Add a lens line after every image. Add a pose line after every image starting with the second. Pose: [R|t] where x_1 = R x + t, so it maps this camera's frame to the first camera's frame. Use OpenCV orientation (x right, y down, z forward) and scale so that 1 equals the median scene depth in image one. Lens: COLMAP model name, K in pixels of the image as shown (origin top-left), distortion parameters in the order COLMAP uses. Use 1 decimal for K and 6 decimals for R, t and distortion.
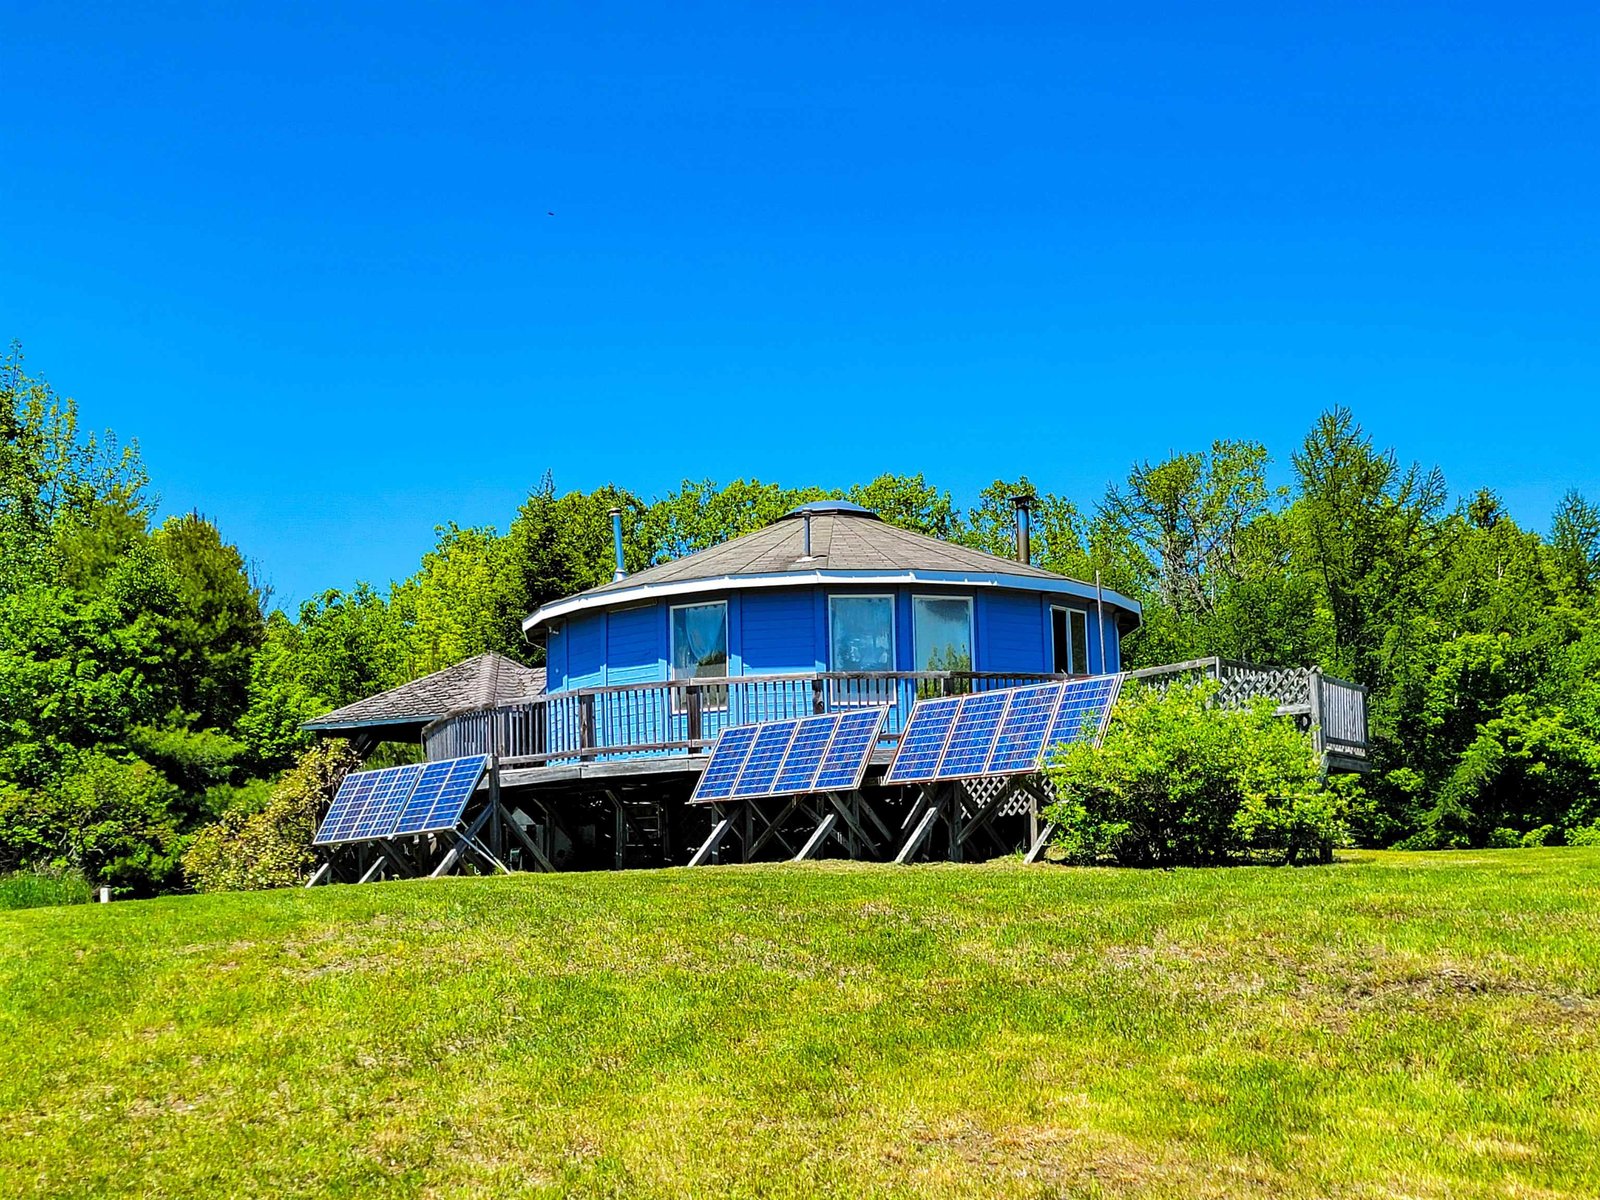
lens RADIAL K [[2198.4, 0, 800.0], [0, 2198.4, 600.0], [0, 0, 1]] dist [-0.280183, -0.003717]
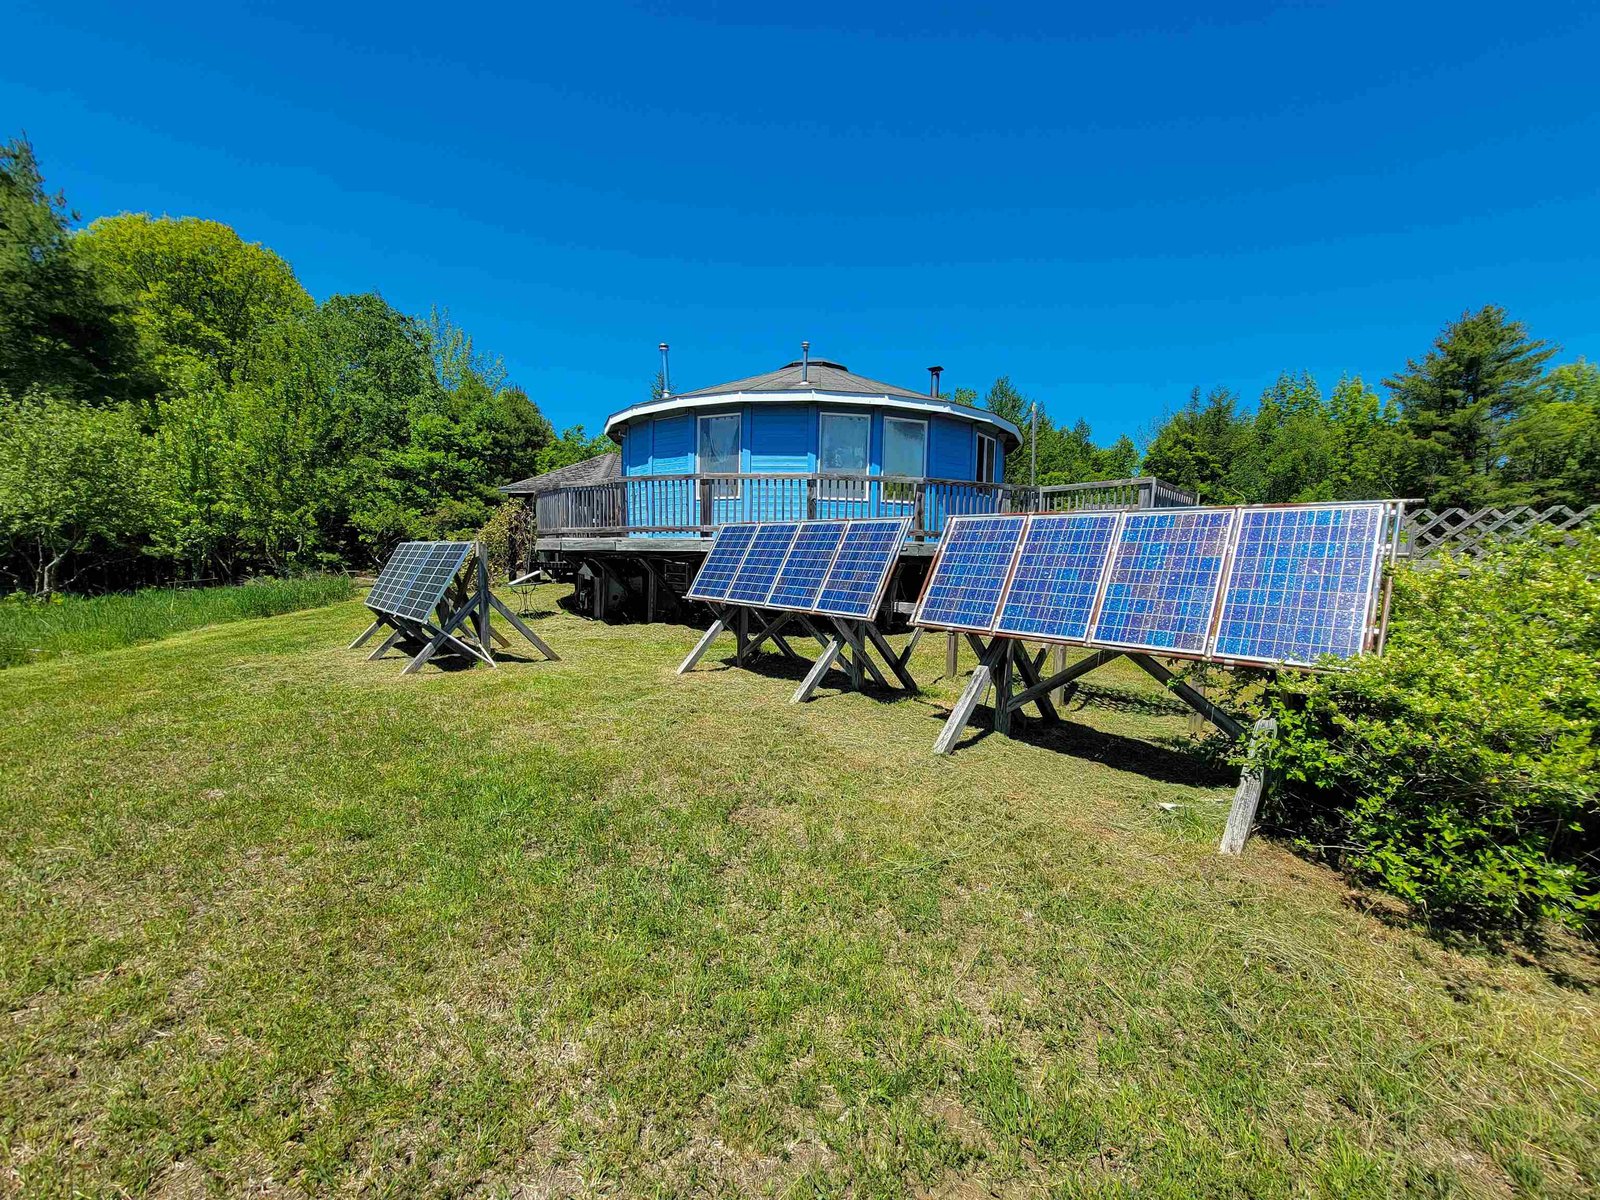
lens RADIAL K [[652.8, 0, 809.3], [0, 652.8, 602.6], [0, 0, 1]] dist [-0.002066, 0.000833]
pose [[0.997990, 0.041779, 0.047646, -0.007358], [-0.051453, 0.973128, 0.224443, 0.022128], [-0.036989, -0.226443, 0.973322, 0.640215]]
